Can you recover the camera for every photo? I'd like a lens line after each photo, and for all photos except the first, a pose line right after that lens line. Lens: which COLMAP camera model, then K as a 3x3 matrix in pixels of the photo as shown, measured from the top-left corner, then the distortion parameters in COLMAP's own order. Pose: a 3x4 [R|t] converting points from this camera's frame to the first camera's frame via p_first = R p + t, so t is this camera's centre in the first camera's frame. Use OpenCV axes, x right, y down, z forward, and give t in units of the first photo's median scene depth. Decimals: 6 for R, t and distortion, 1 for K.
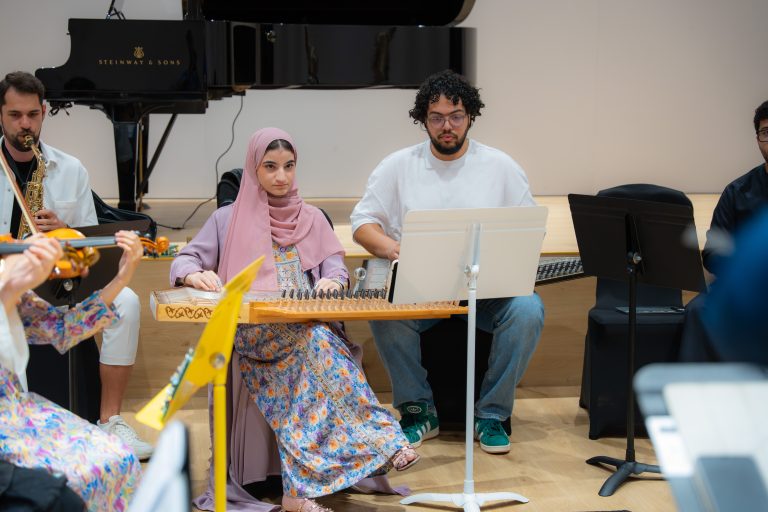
lens RADIAL K [[1269.8, 0, 384.0], [0, 1269.8, 256.0], [0, 0, 1]] dist [0.332419, 0.018911]
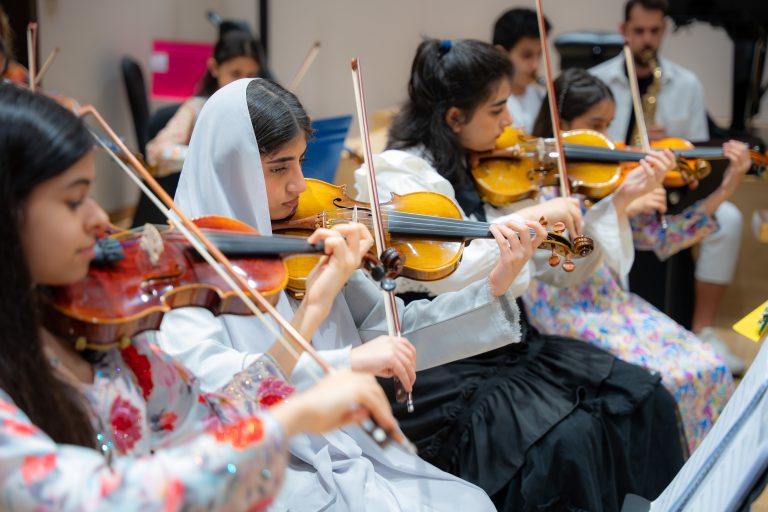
lens RADIAL K [[877.1, 0, 383.8], [0, 877.1, 244.3], [0, 0, 1]] dist [-0.085425, -0.033360]
pose [[0.831925, 0.089759, -0.547580, -0.056054], [-0.047636, 0.994740, 0.090686, 0.011566], [0.552840, -0.049360, 0.831824, 0.303393]]
